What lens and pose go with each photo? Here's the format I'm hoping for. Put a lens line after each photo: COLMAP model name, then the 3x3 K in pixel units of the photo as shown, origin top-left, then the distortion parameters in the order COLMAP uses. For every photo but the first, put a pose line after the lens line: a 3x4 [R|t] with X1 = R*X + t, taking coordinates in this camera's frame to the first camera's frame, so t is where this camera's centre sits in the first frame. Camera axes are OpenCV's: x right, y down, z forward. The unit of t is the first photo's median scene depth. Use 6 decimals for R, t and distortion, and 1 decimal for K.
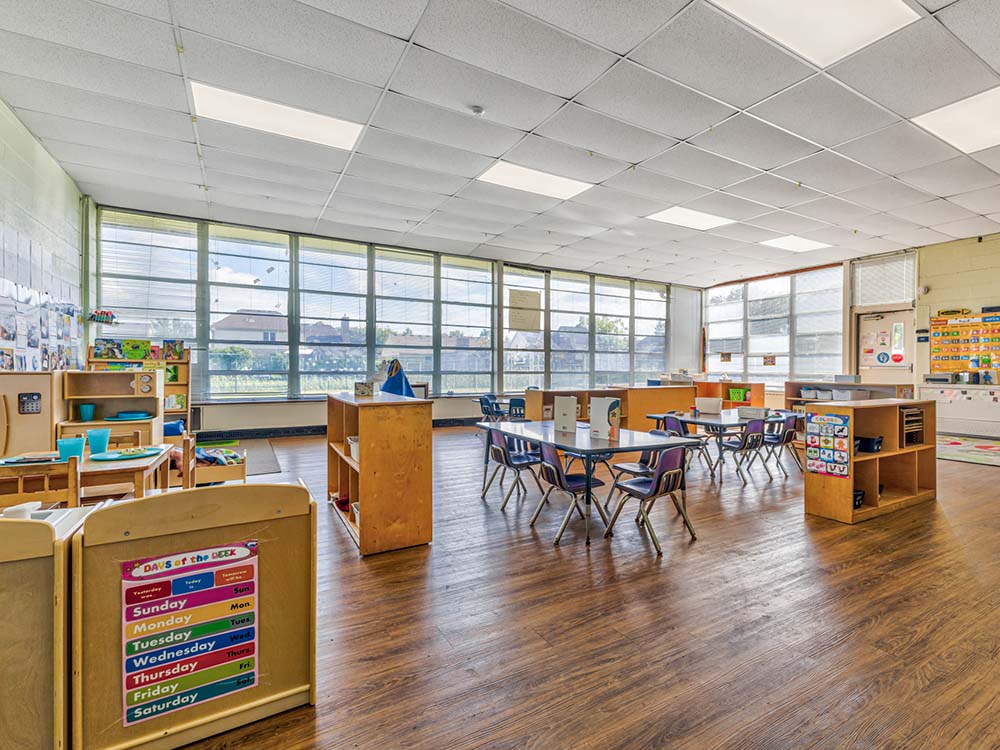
lens RADIAL K [[580.4, 0, 500.0], [0, 580.4, 375.0], [0, 0, 1]] dist [0.030056, 0.000171]
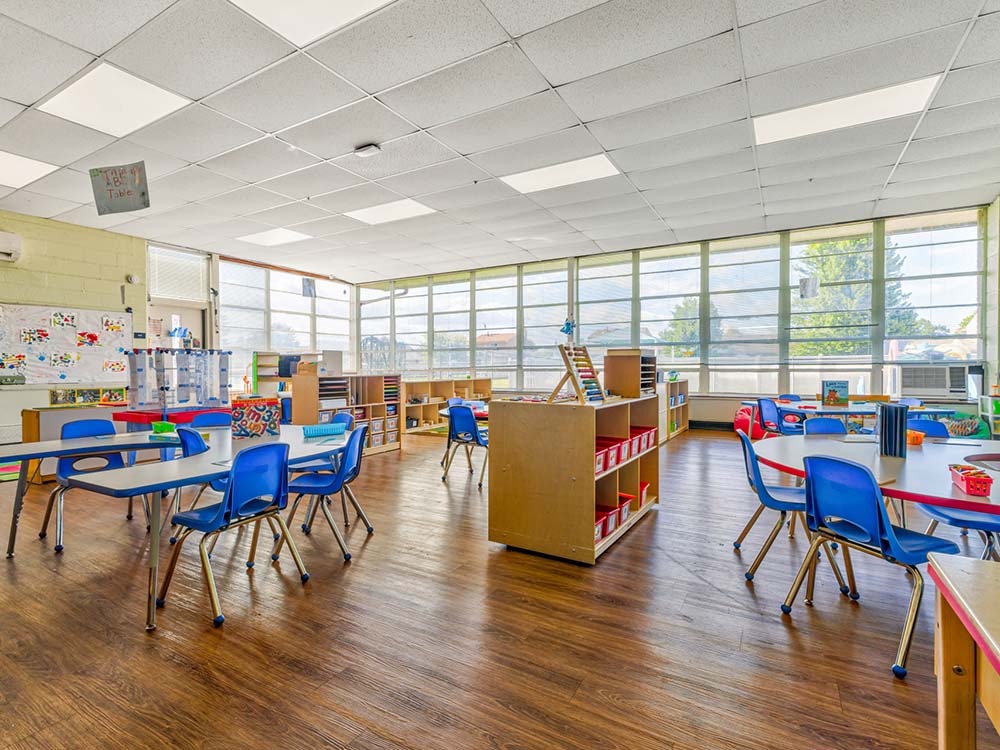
lens RADIAL K [[490.0, 0, 500.0], [0, 490.0, 375.0], [0, 0, 1]] dist [-0.000380, -0.000098]
pose [[0.420034, 0.013415, -0.907409, 0.571106], [0.003258, 0.999862, 0.016290, -0.007102], [0.907502, -0.009799, 0.419932, 0.428978]]
